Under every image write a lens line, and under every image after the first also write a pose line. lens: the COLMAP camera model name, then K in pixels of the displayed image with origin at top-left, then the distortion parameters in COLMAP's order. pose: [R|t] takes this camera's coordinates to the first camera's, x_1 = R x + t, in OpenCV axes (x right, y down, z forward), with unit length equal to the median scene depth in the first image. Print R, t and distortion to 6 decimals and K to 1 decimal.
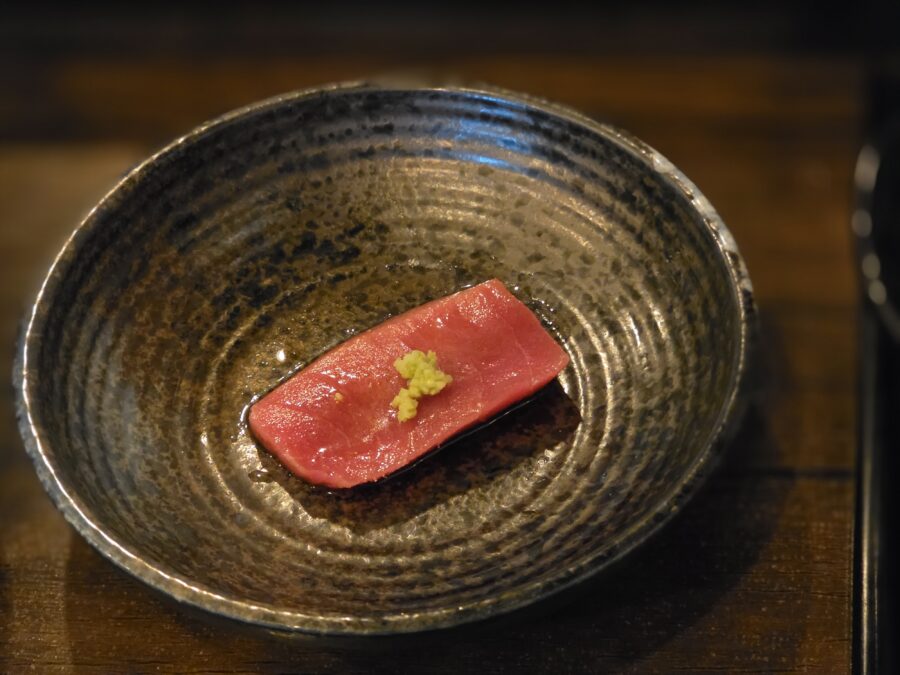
lens RADIAL K [[1684.5, 0, 448.3], [0, 1684.5, 331.1], [0, 0, 1]] dist [-0.042246, 0.000000]
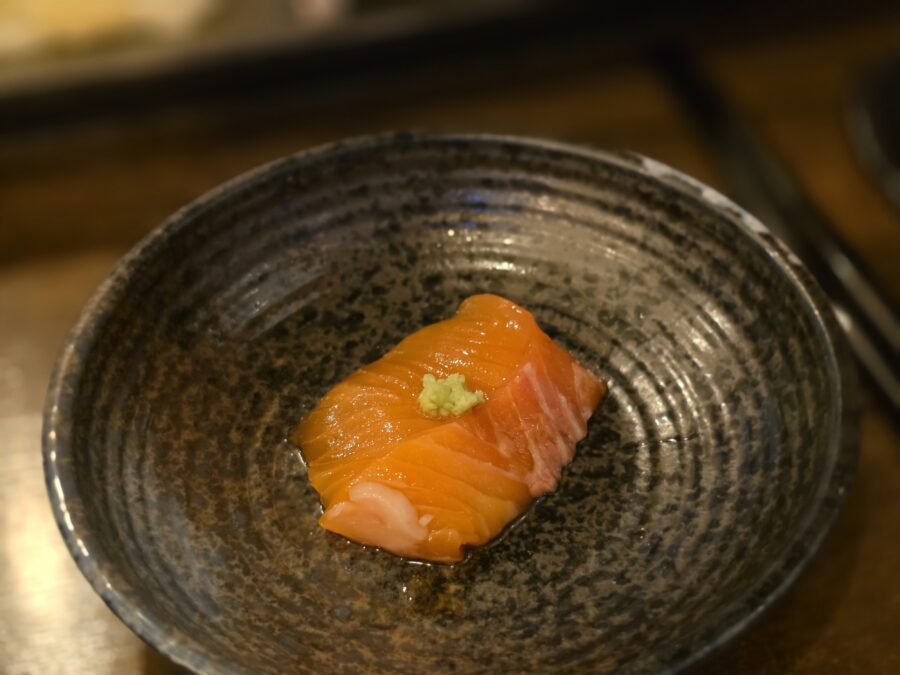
lens RADIAL K [[1239.7, 0, 459.5], [0, 1239.7, 345.1], [0, 0, 1]] dist [0.179894, 0.000000]
pose [[0.959404, -0.189955, 0.208473, -0.160561], [0.202591, 0.978412, -0.040832, 0.011091], [-0.196216, 0.081409, 0.977175, 0.296026]]
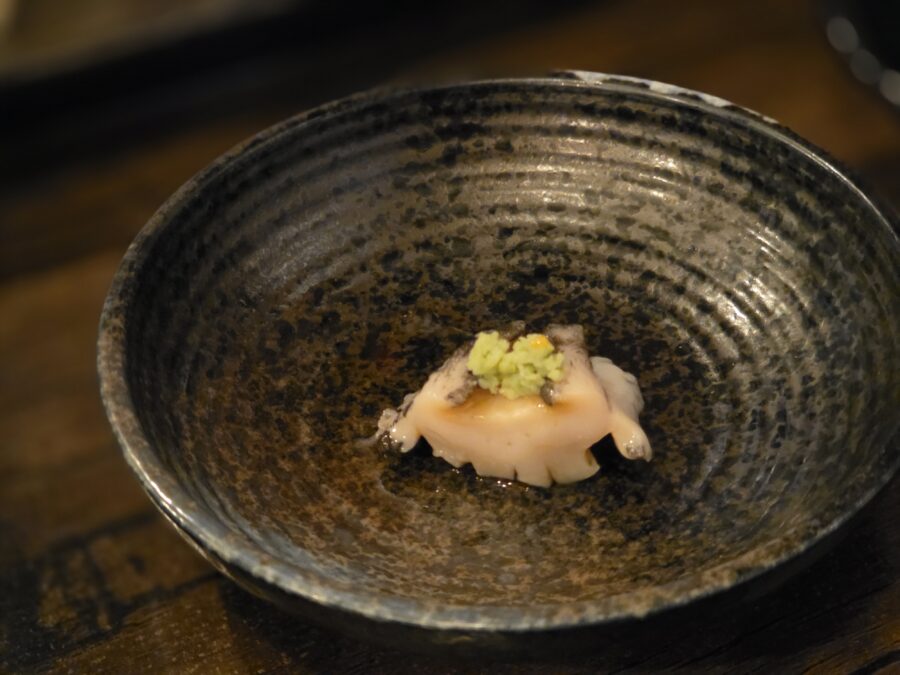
lens RADIAL K [[1684.5, 0, 453.7], [0, 1684.5, 339.5], [0, 0, 1]] dist [-0.042246, 0.000000]
pose [[0.761593, -0.423861, 0.490222, -0.463770], [0.493526, 0.869605, -0.014839, 0.006787], [-0.420010, 0.253238, 0.871471, 0.228417]]
